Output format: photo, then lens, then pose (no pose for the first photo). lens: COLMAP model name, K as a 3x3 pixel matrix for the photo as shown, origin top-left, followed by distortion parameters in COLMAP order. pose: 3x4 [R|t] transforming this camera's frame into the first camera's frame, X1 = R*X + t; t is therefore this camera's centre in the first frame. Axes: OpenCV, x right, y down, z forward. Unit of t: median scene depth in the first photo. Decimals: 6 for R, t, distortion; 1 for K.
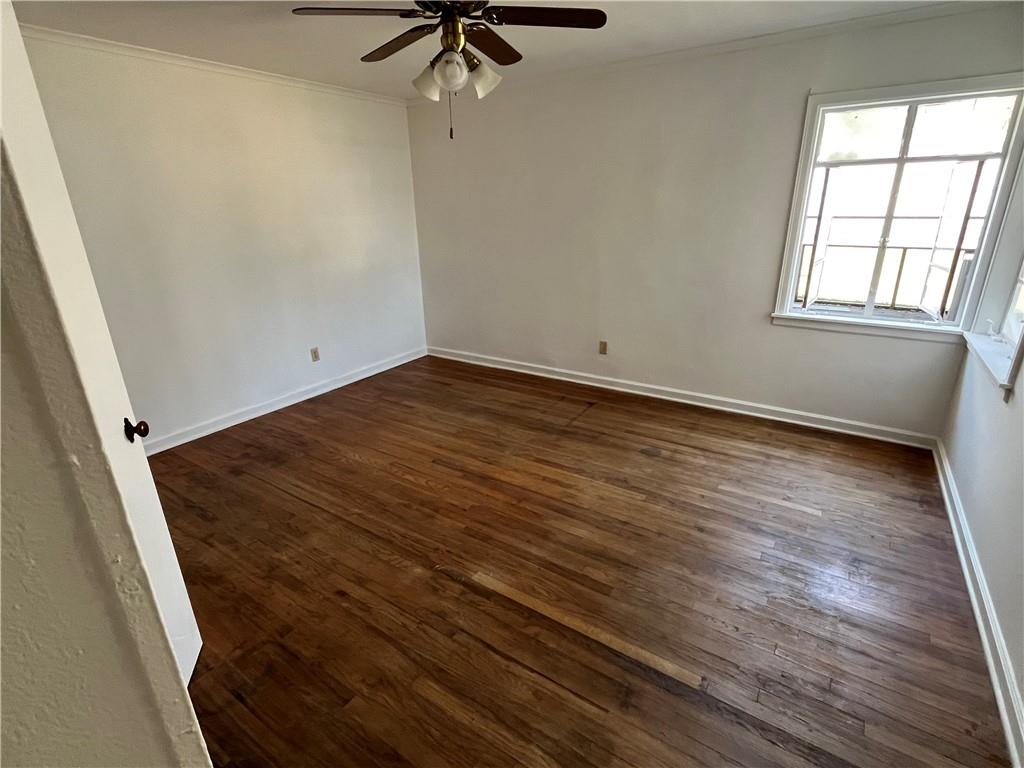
lens RADIAL K [[501.1, 0, 512.3], [0, 501.1, 383.6], [0, 0, 1]] dist [-0.001889, -0.000315]
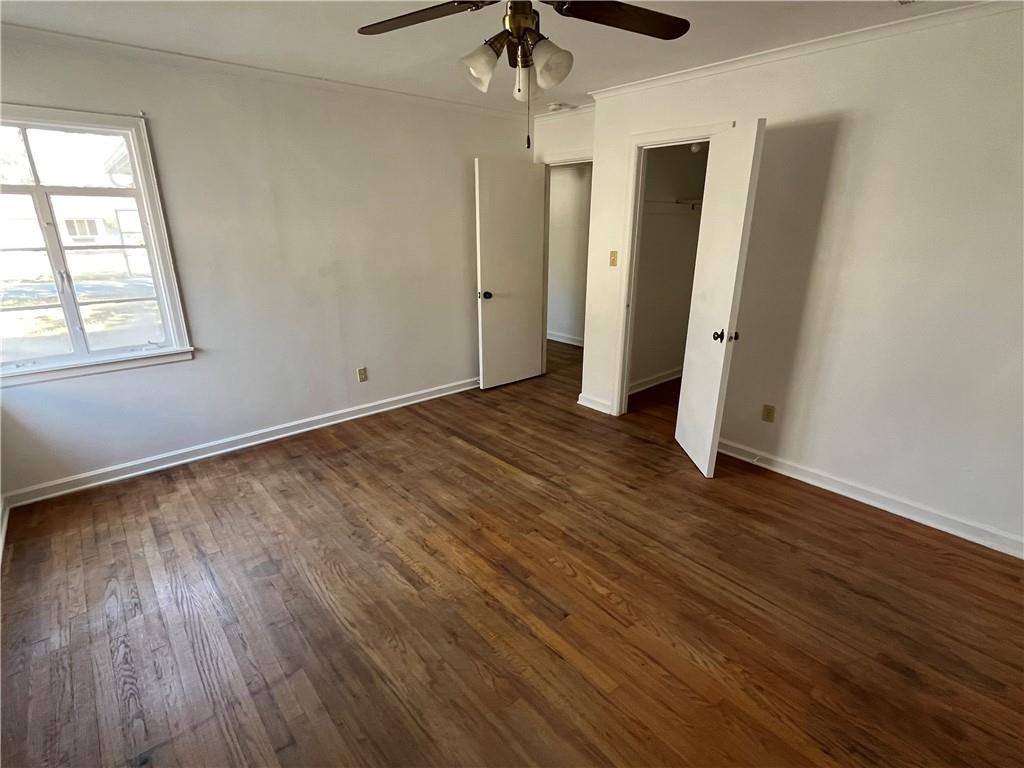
lens RADIAL K [[501.1, 0, 510.4], [0, 501.1, 385.6], [0, 0, 1]] dist [-0.001889, -0.000315]
pose [[-0.963838, -0.062588, 0.259033, -0.285219], [0.109753, 0.792532, 0.599873, -0.574817], [-0.242837, 0.606610, -0.757004, 1.597666]]
